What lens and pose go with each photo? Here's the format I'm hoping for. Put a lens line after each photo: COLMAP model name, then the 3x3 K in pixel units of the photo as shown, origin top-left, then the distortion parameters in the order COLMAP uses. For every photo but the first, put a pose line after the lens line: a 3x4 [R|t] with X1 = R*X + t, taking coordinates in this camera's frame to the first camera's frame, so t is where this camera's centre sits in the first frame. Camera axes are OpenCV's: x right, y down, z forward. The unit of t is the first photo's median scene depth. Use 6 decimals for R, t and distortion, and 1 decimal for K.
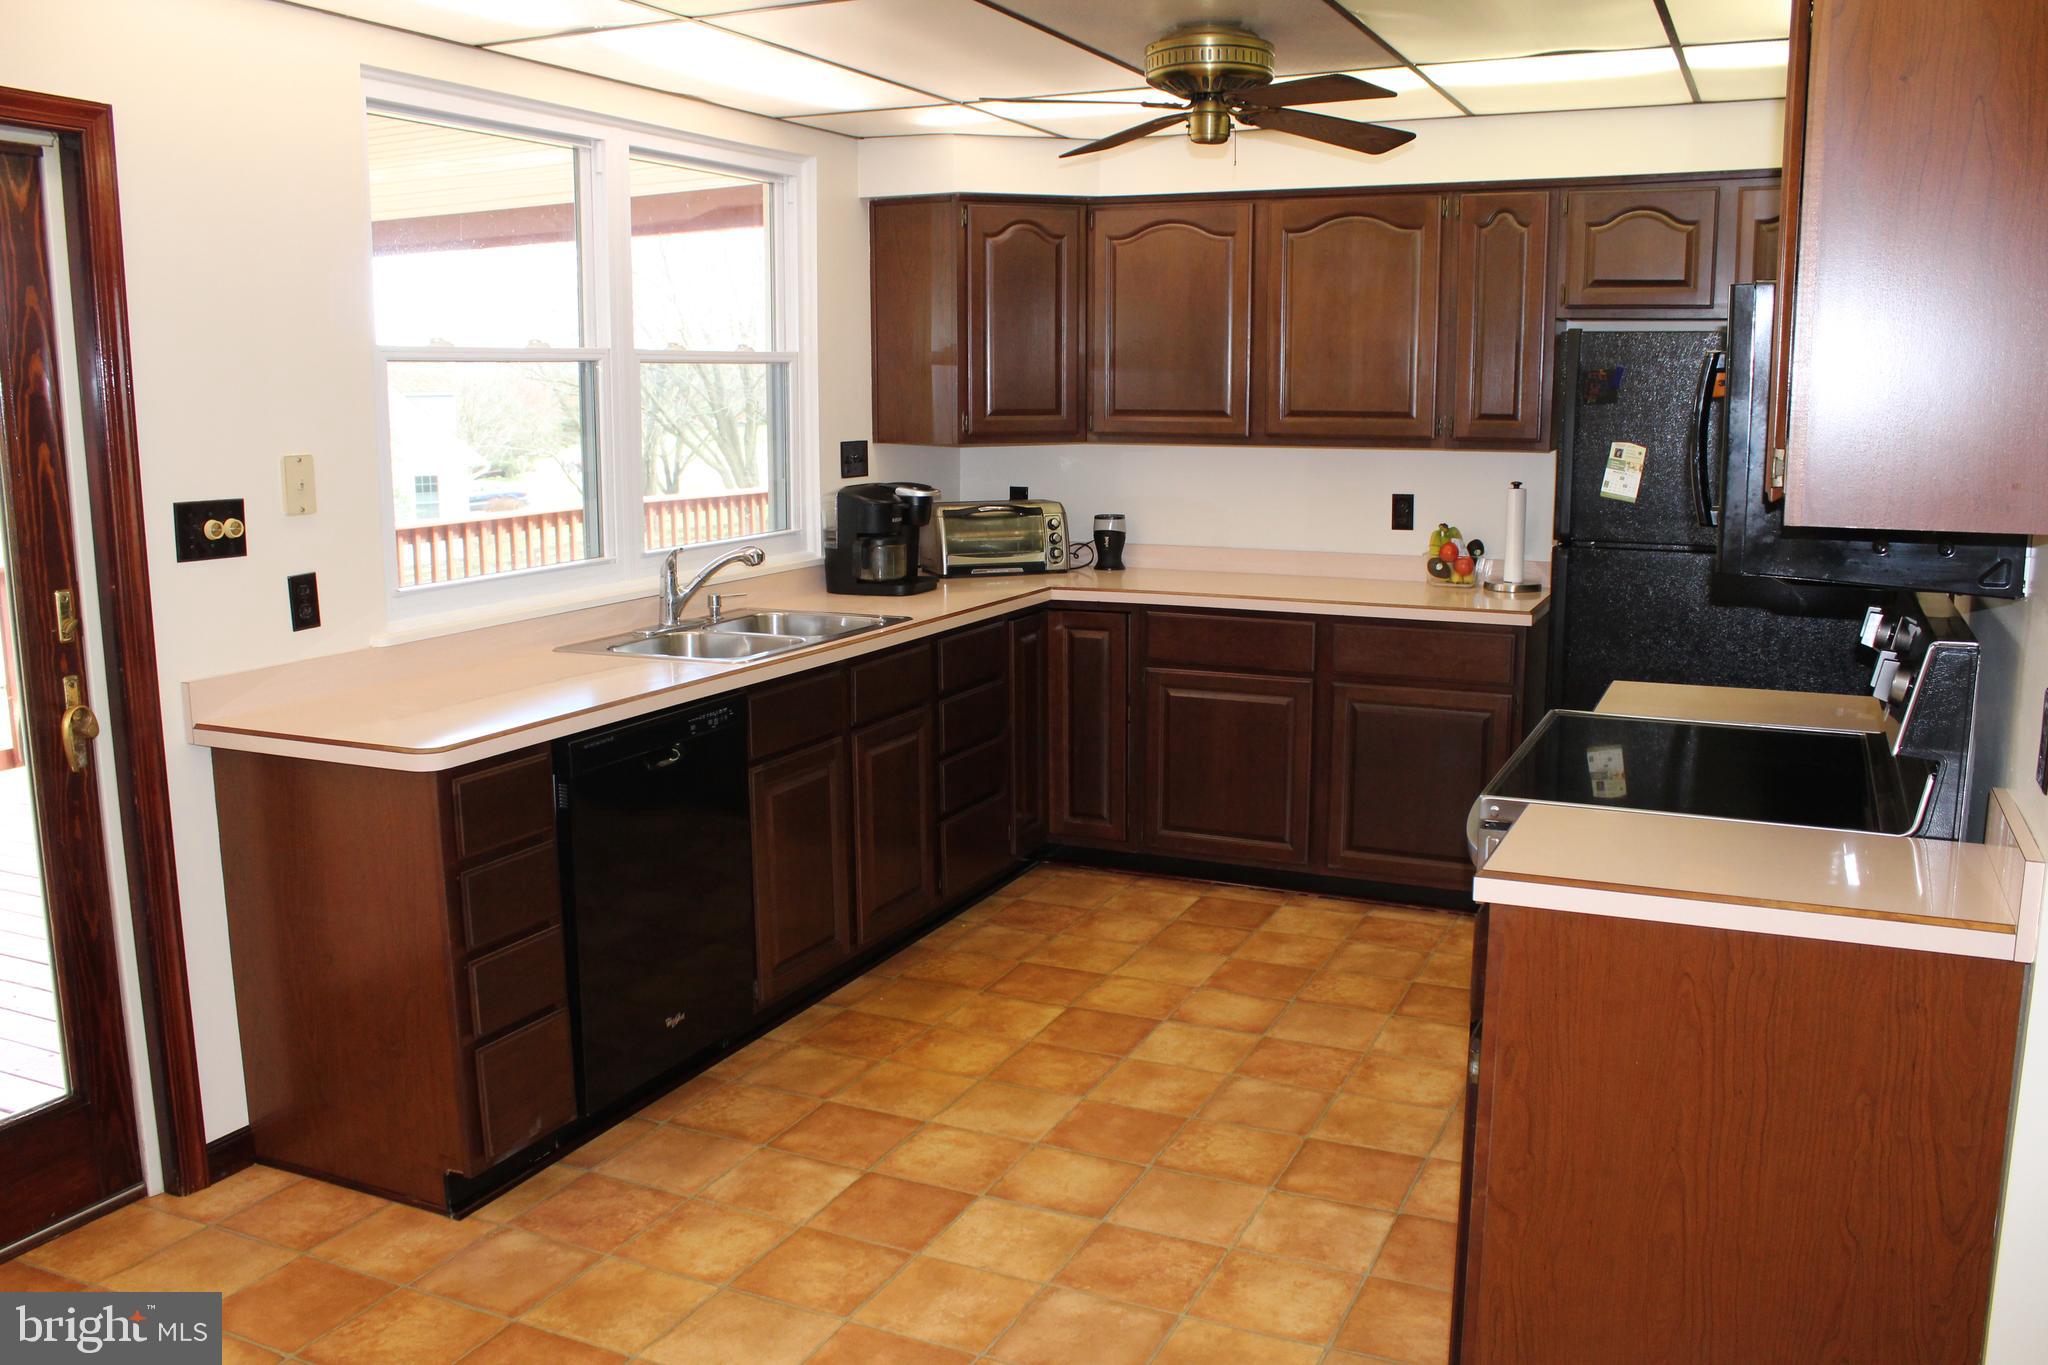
lens RADIAL K [[1711.5, 0, 1024.0], [0, 1711.5, 682.5], [0, 0, 1]] dist [-0.169898, 0.148143]
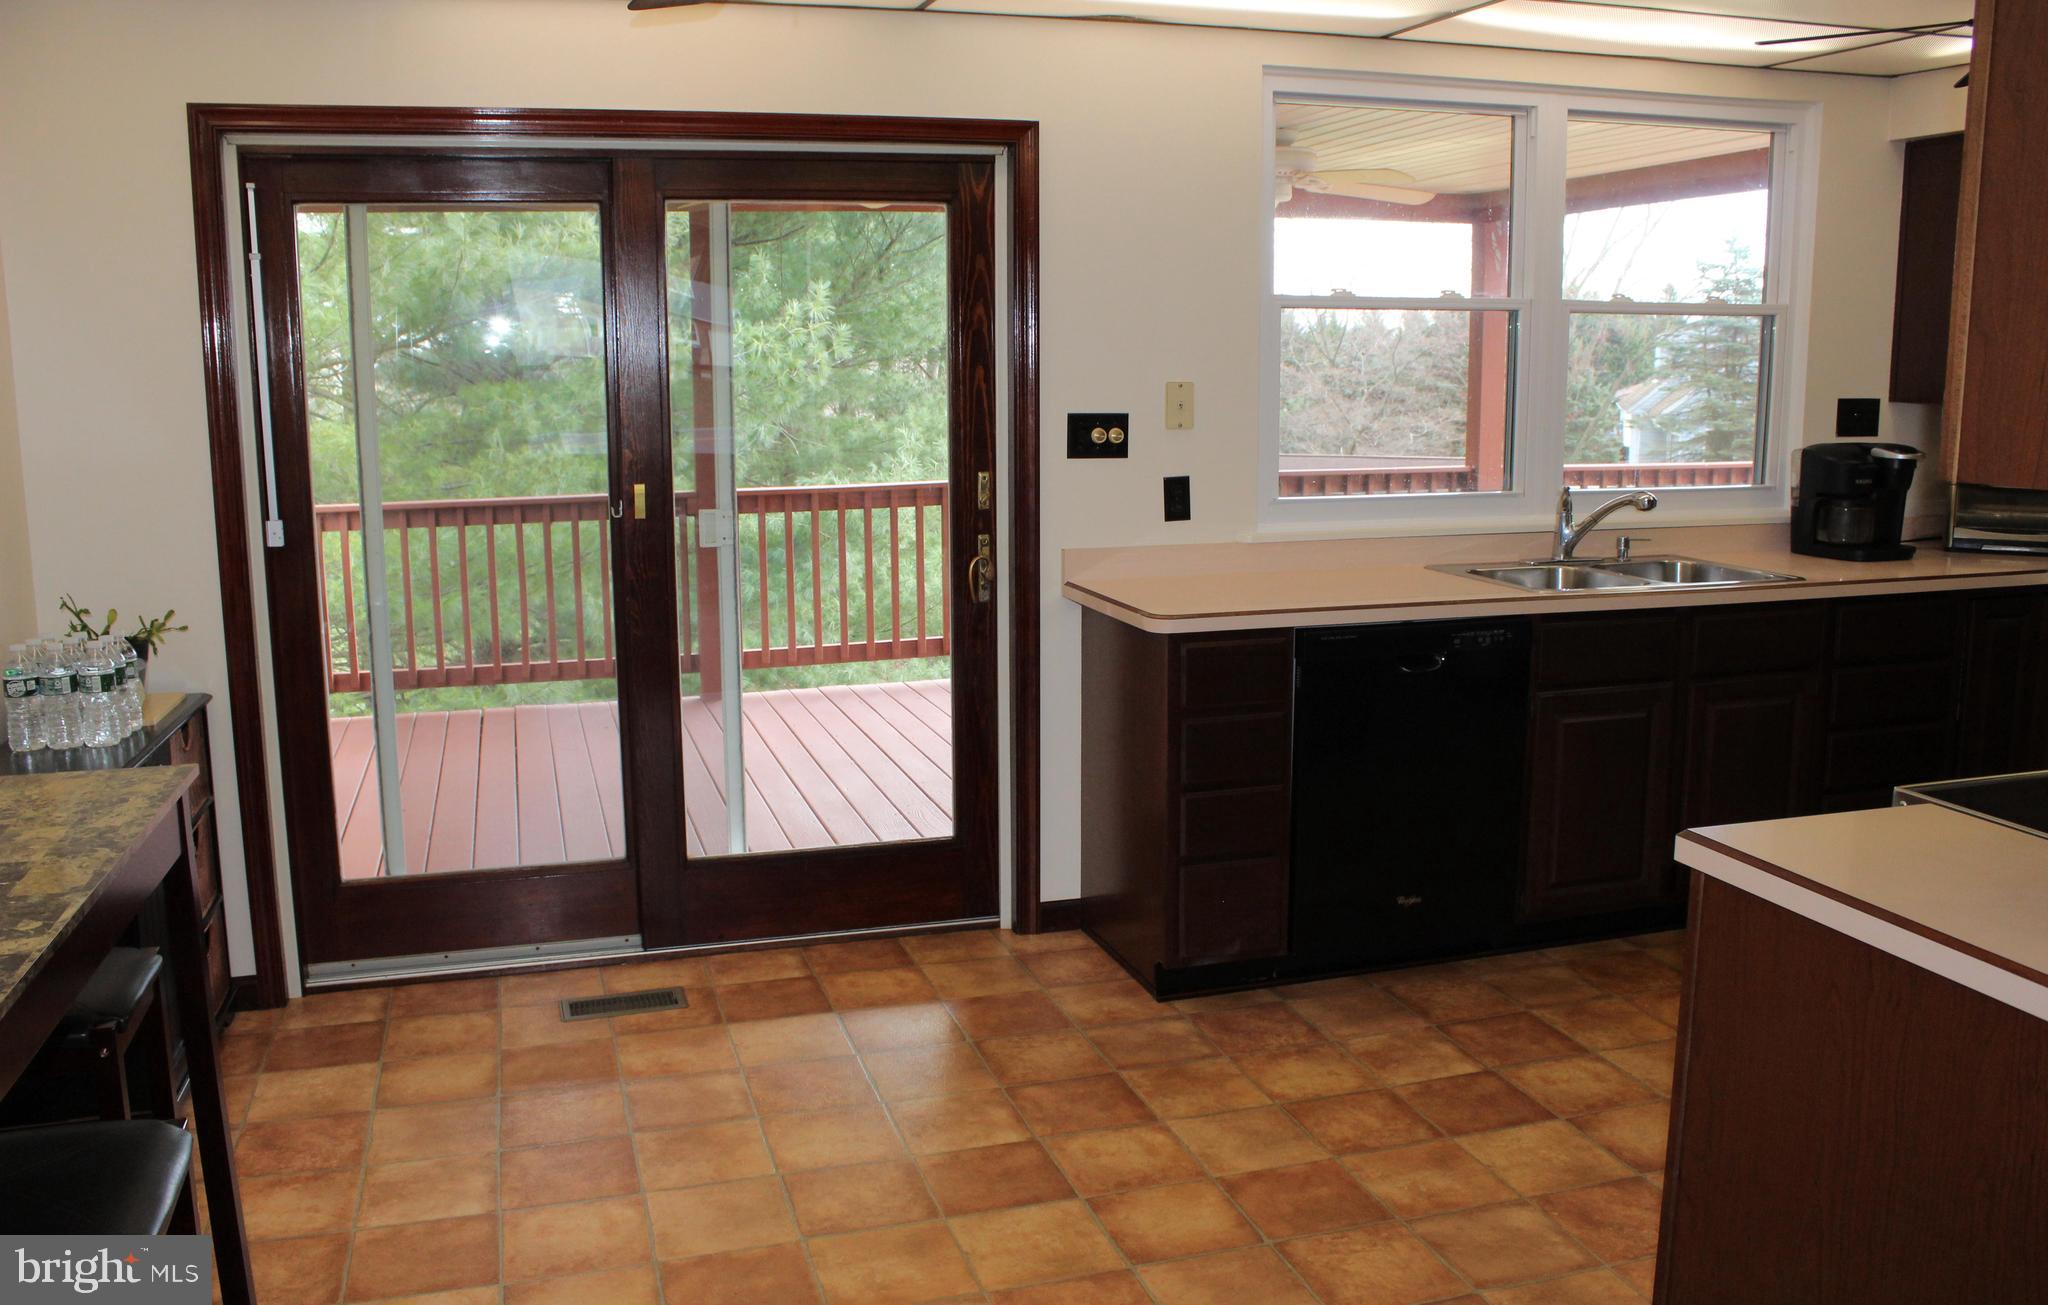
lens RADIAL K [[1728.9, 0, 1024.0], [0, 1728.9, 652.5], [0, 0, 1]] dist [-0.195963, 0.191410]
pose [[0.654281, 0.126059, -0.745671, 0.473757], [-0.123899, 0.990554, 0.058744, 0.004067], [0.746033, 0.053953, 0.663720, 0.062031]]
